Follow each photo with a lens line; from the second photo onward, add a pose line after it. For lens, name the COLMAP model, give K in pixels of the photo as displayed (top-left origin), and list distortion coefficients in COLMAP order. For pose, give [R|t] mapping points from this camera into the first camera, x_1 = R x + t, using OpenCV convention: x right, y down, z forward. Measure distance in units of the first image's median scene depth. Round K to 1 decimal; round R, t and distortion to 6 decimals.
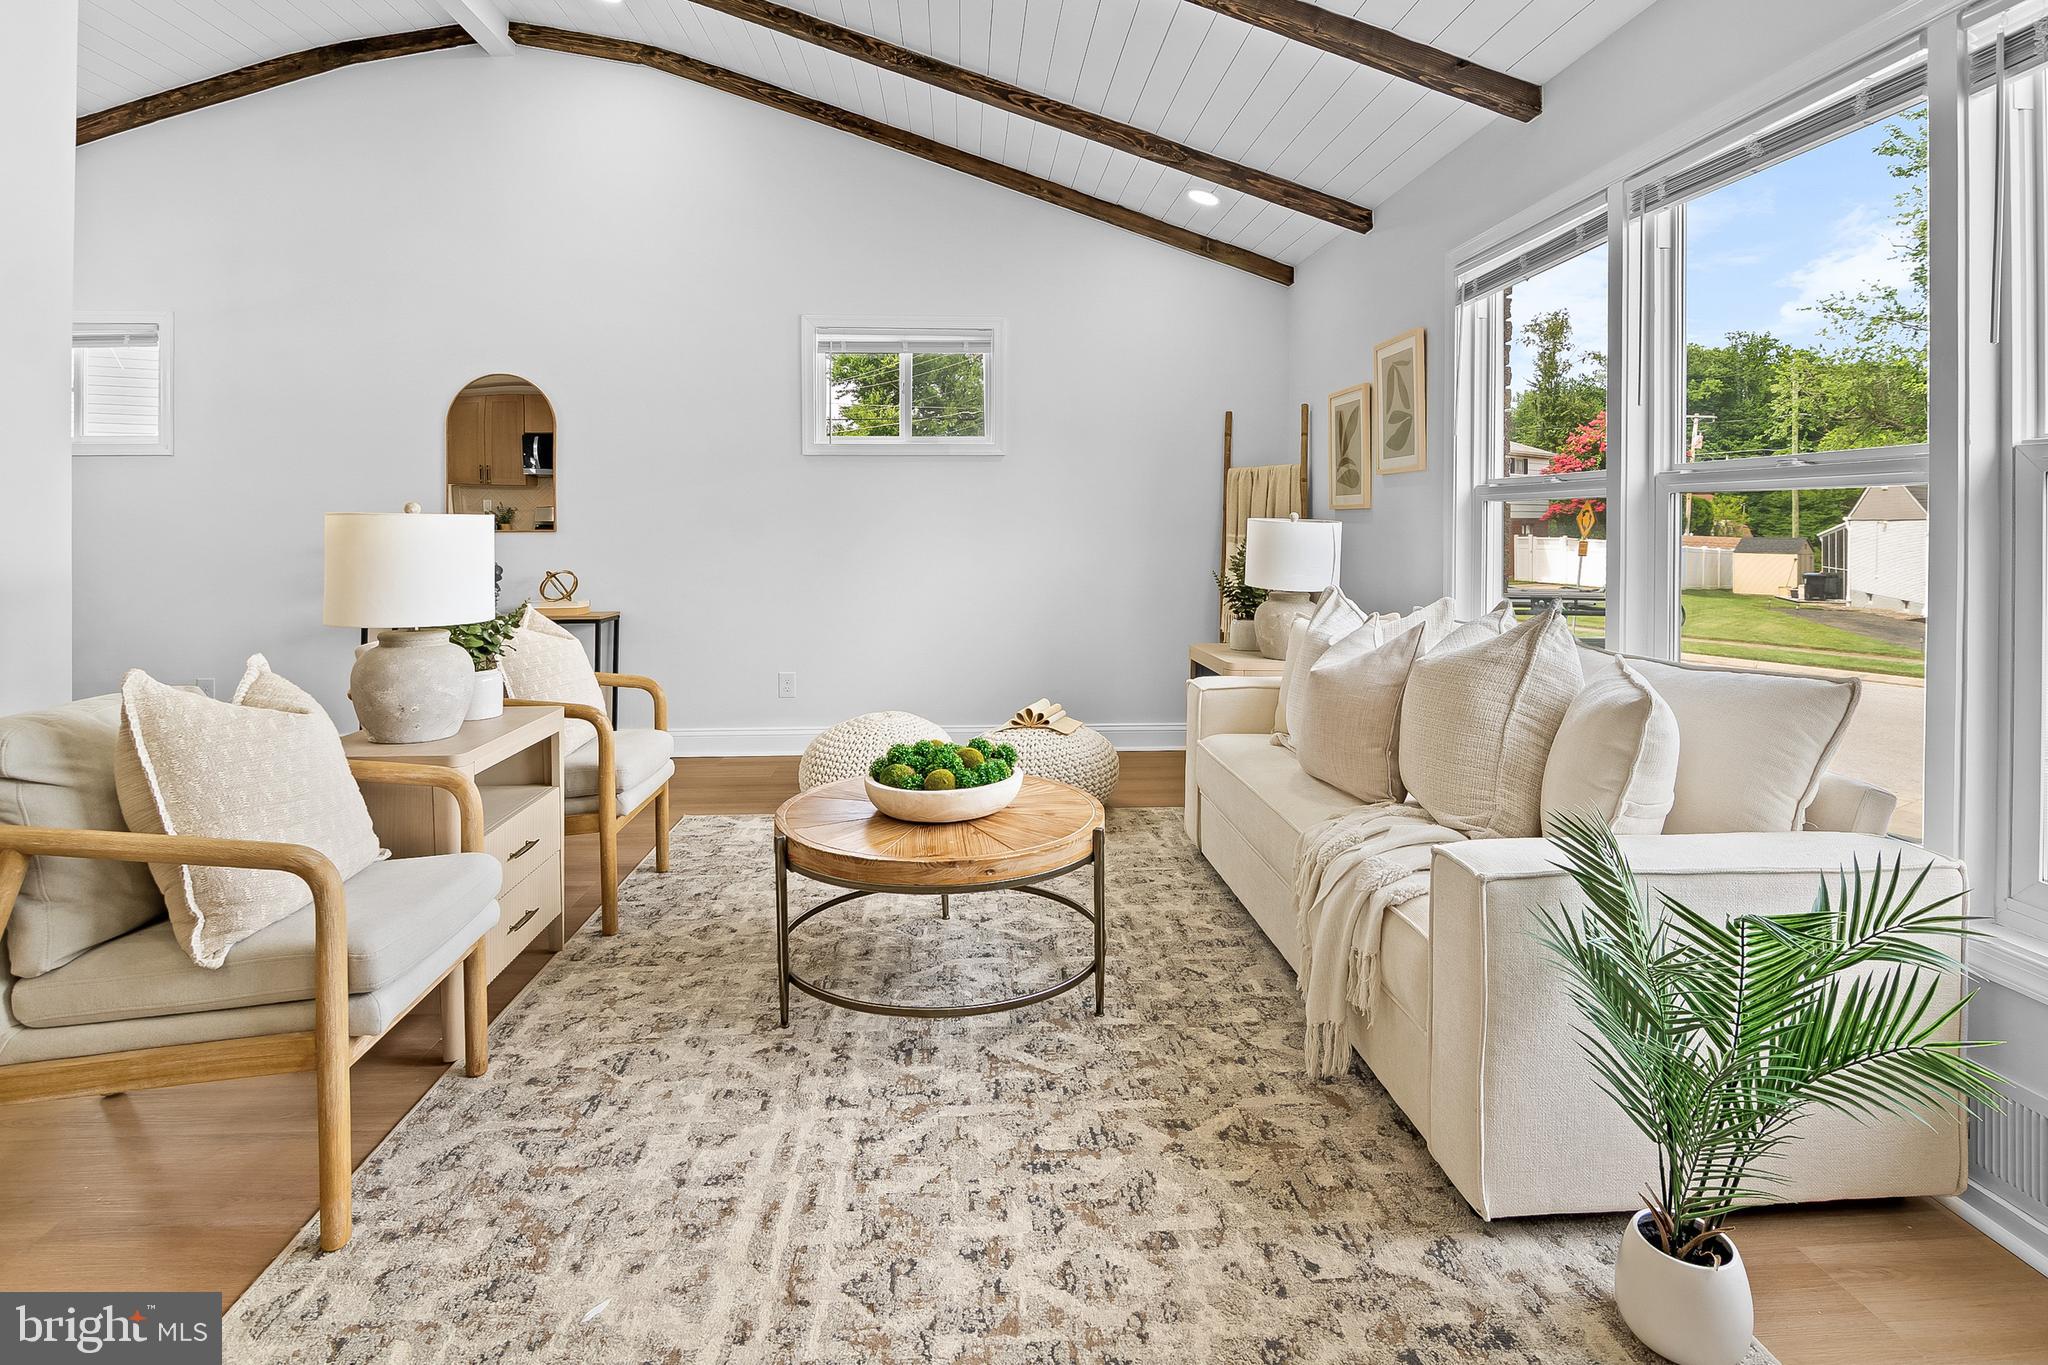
lens RADIAL K [[1044.5, 0, 1019.5], [0, 1044.5, 523.5], [0, 0, 1]] dist [-0.008395, -0.001954]
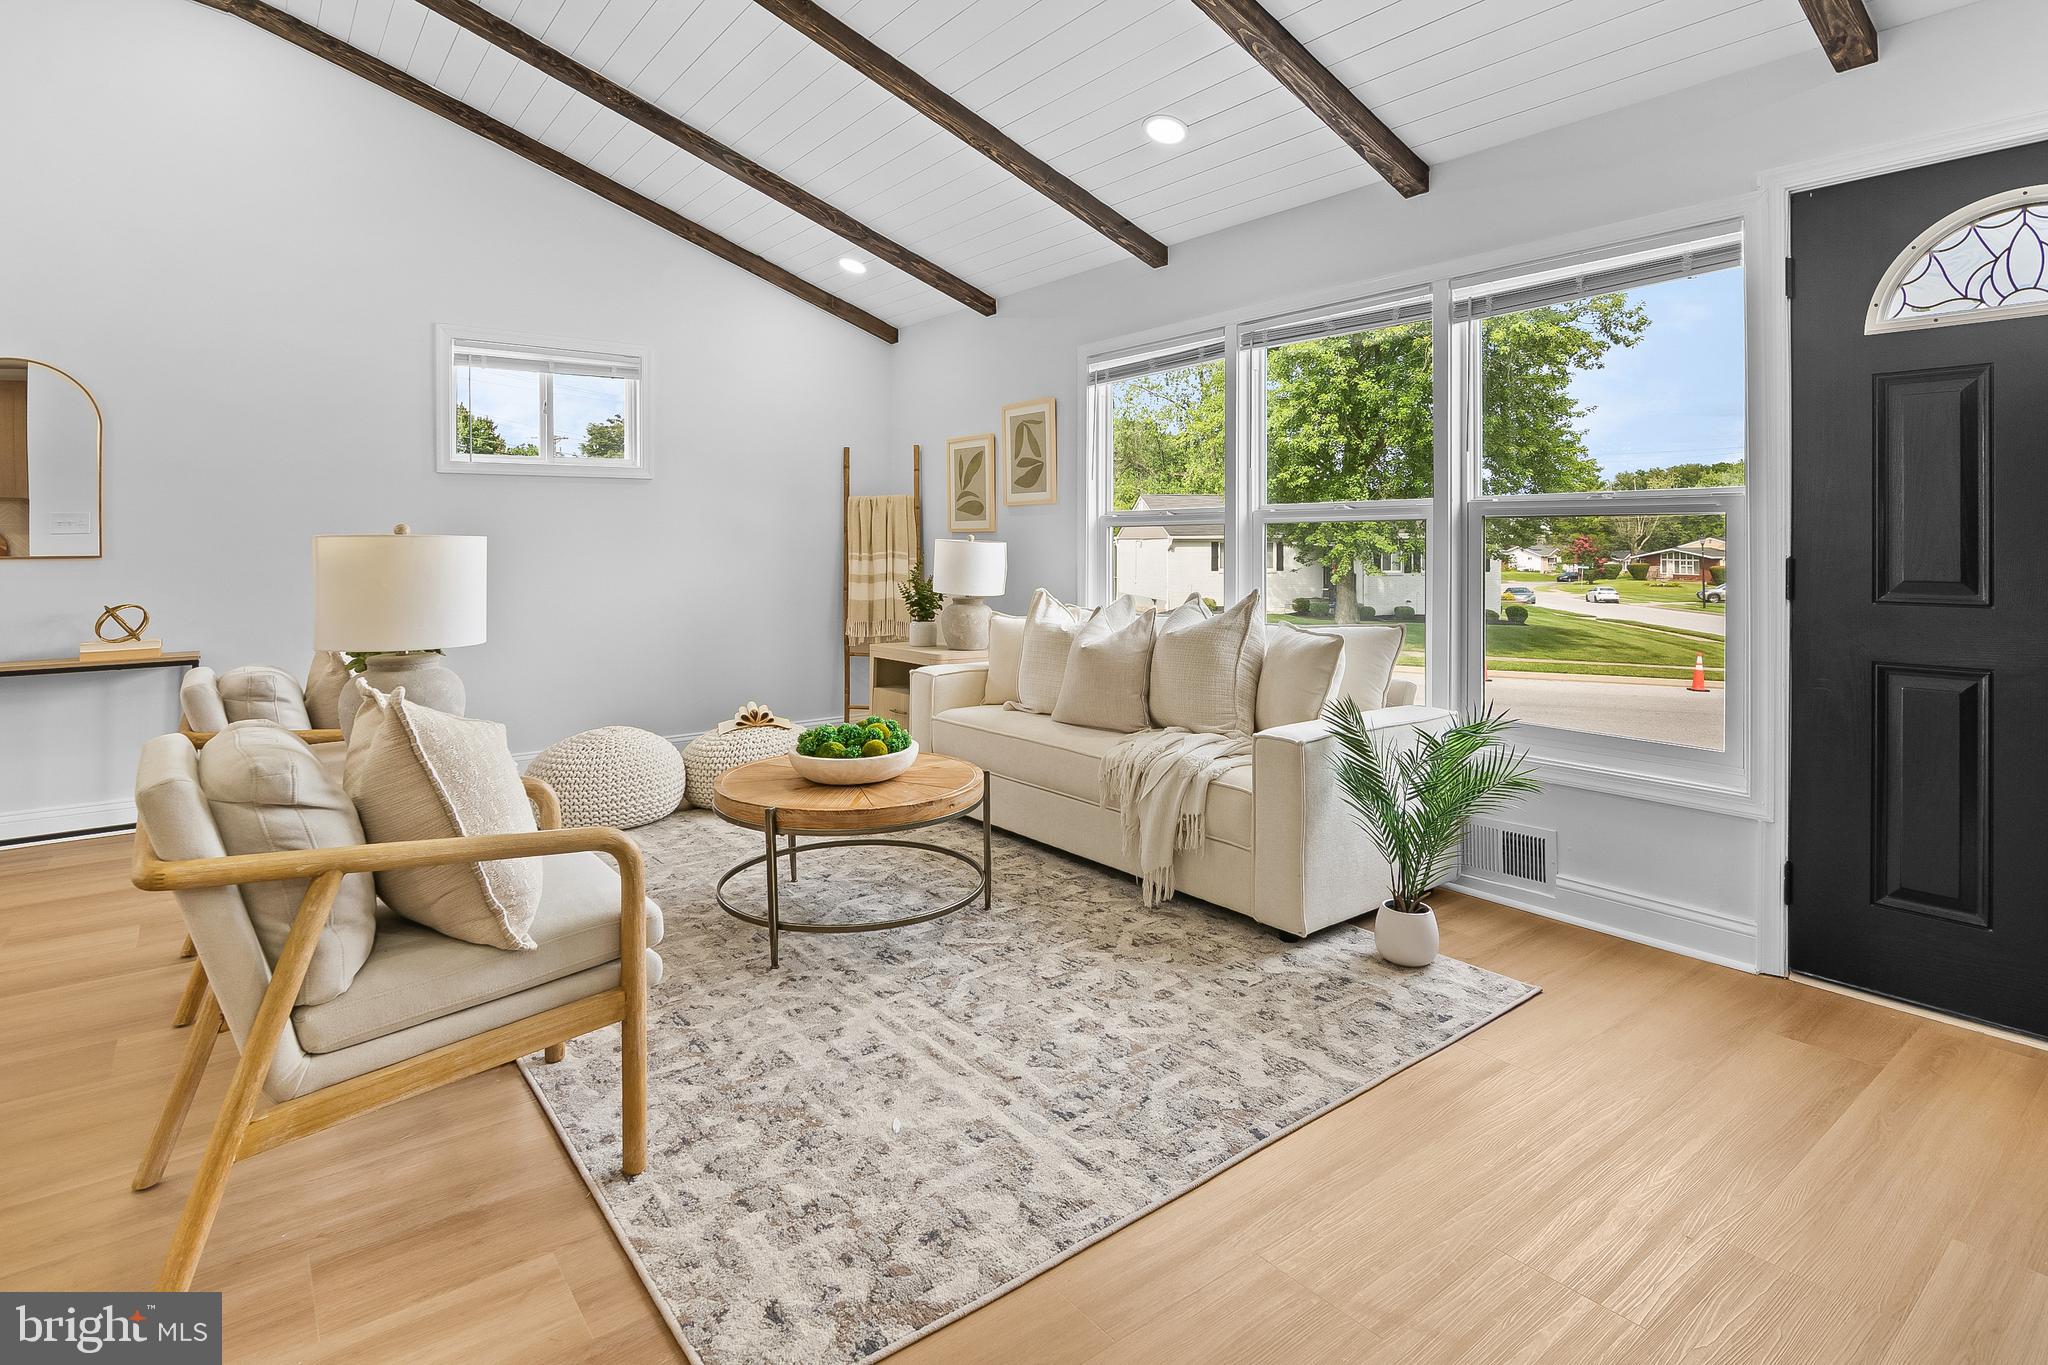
lens RADIAL K [[1035.4, 0, 1010.3], [0, 1035.4, 530.1], [0, 0, 1]] dist [-0.003251, -0.008436]
pose [[0.832361, 0.003985, 0.554220, -0.701777], [0.003438, 0.999918, -0.012353, -0.001349], [-0.554223, 0.012188, 0.832279, -0.146788]]
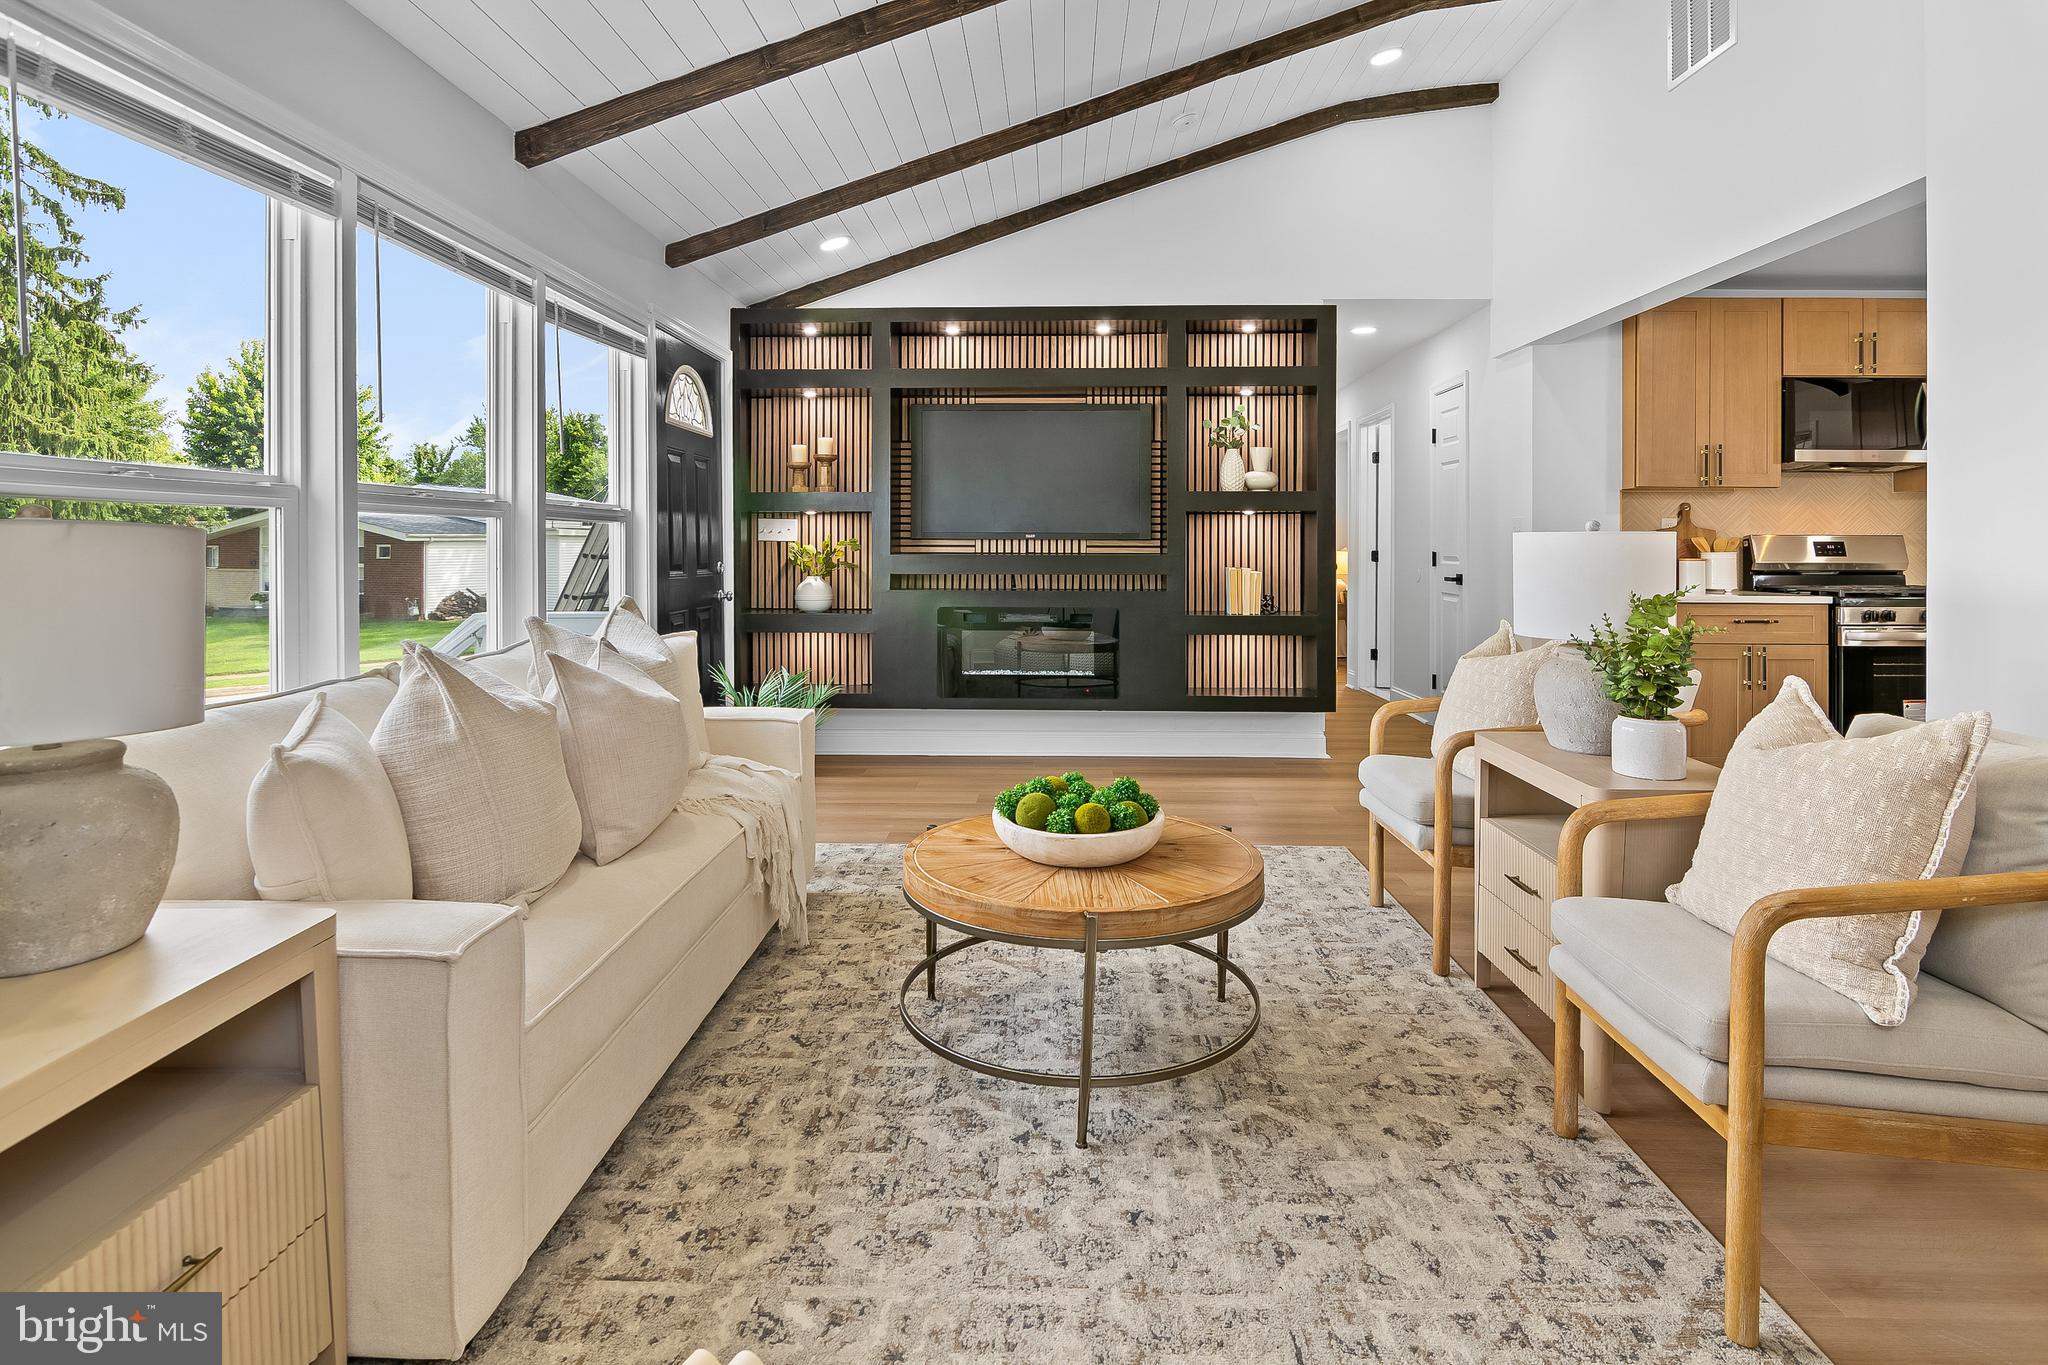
lens RADIAL K [[1041.2, 0, 1007.2], [0, 1041.2, 552.0], [0, 0, 1]] dist [-0.011963, -0.001300]
pose [[-0.993744, 0.000352, 0.111684, -0.132058], [0.001269, 0.999966, 0.008144, 0.001909], [-0.111678, 0.008235, -0.993710, 2.246228]]
